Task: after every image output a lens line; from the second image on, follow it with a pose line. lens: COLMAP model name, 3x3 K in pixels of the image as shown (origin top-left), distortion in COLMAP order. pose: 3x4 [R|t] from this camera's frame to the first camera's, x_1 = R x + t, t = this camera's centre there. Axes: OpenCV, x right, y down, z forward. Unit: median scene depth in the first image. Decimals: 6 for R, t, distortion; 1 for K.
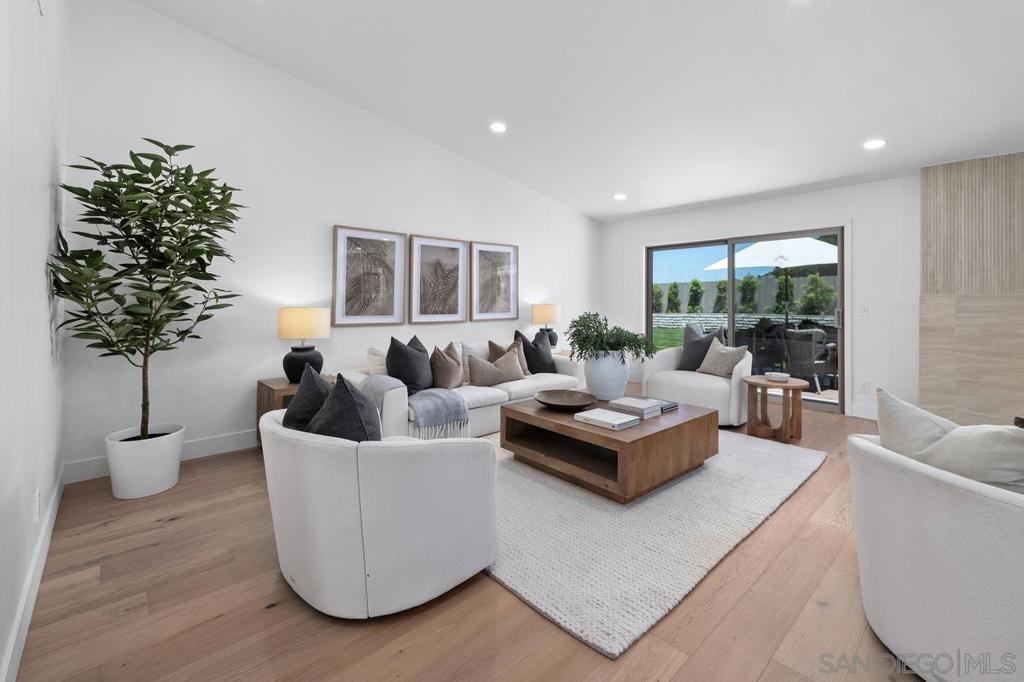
lens RADIAL K [[443.5, 0, 498.8], [0, 443.5, 297.6], [0, 0, 1]] dist [-0.009187, 0.000127]
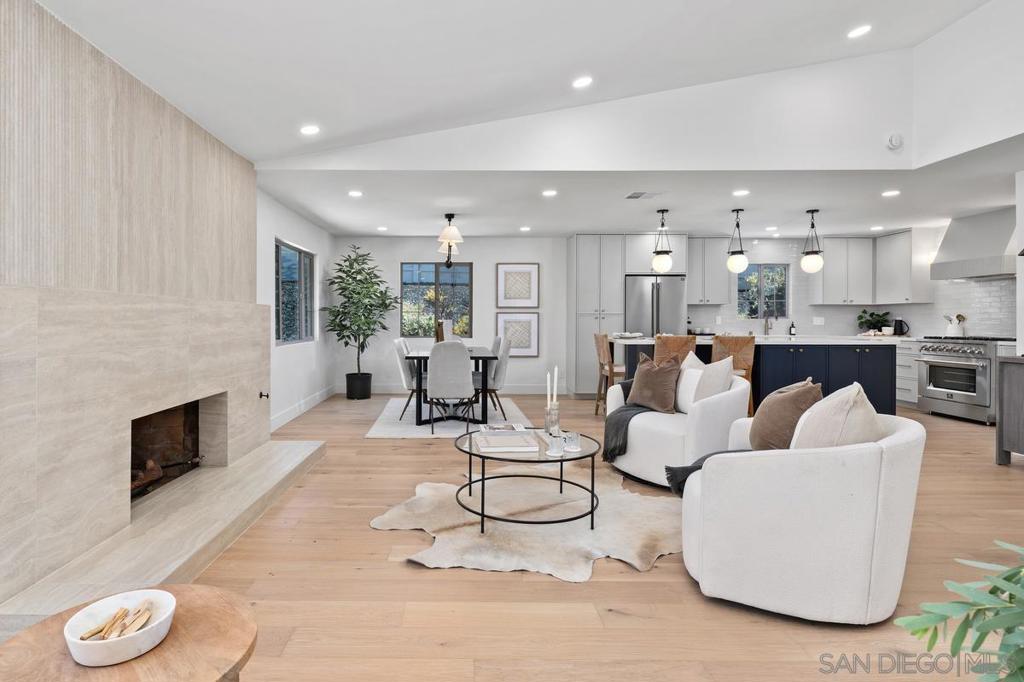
lens RADIAL K [[532.3, 0, 477.4], [0, 532.3, 328.3], [0, 0, 1]] dist [-0.003608, 0.001626]
pose [[-0.741827, -0.011934, 0.670485, 0.272340], [-0.006729, 0.999924, 0.010353, 0.022266], [-0.670558, 0.003168, -0.741851, 0.821754]]
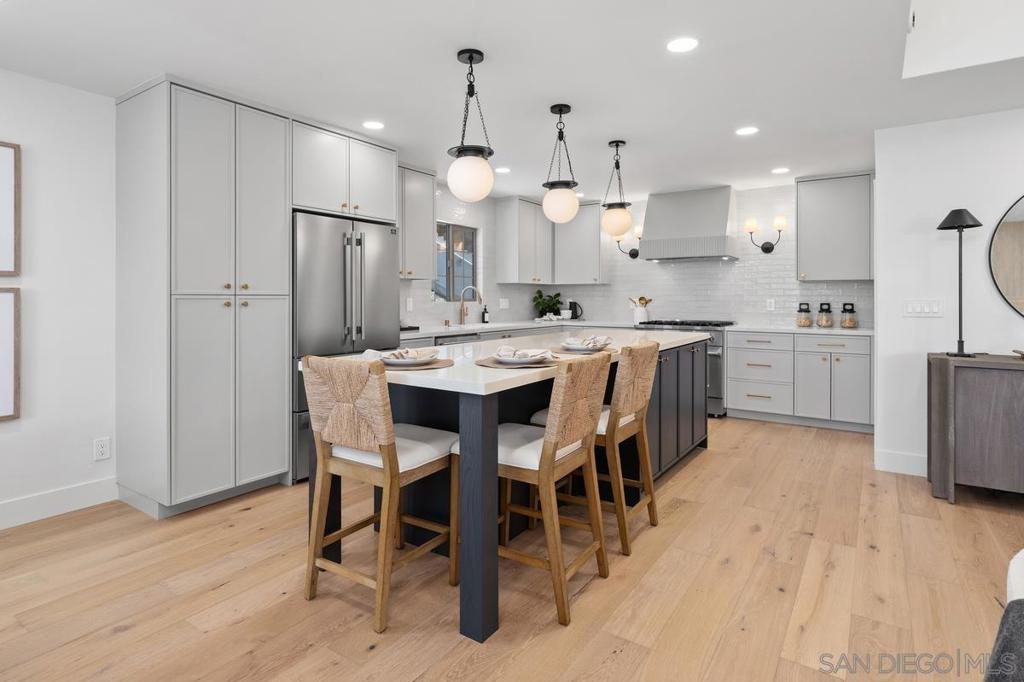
lens RADIAL K [[532.3, 0, 532.7], [0, 532.3, 297.3], [0, 0, 1]] dist [-0.003608, 0.001626]
pose [[-0.970905, -0.001452, -0.239461, 0.895510], [0.000095, 0.999979, -0.006450, 0.000168], [0.239465, -0.006285, -0.970885, 0.087906]]
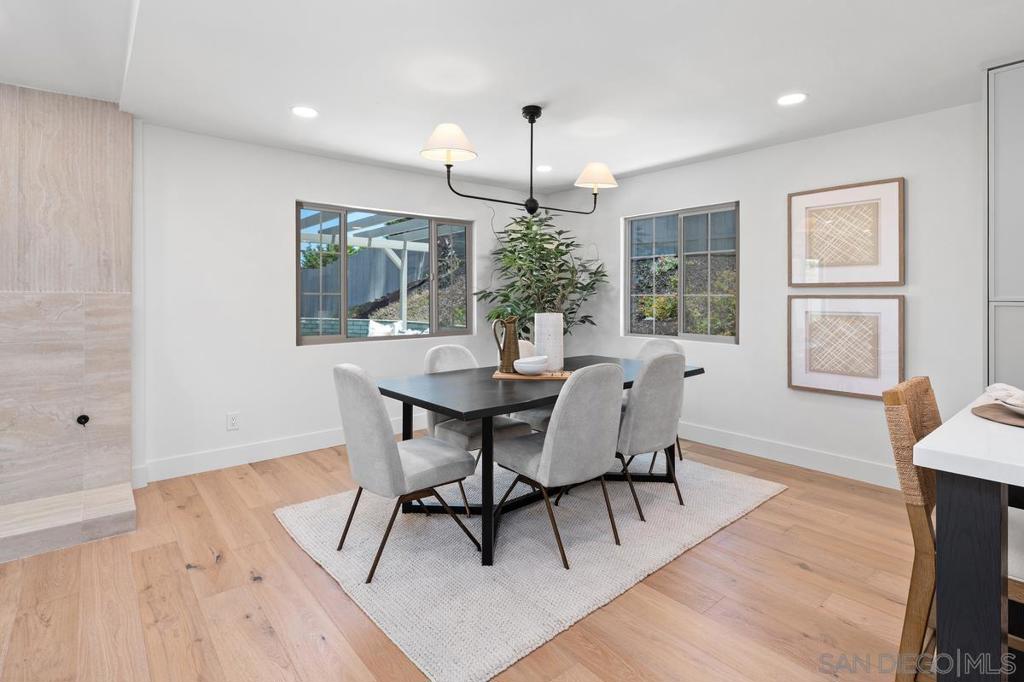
lens RADIAL K [[498.7, 0, 500.1], [0, 498.7, 296.4], [0, 0, 1]] dist [-0.002776, -0.000269]
pose [[0.042569, 0.004652, 0.999083, 0.599857], [-0.008480, 0.999955, -0.004295, -0.004755], [-0.999058, -0.008289, 0.042607, -0.117064]]
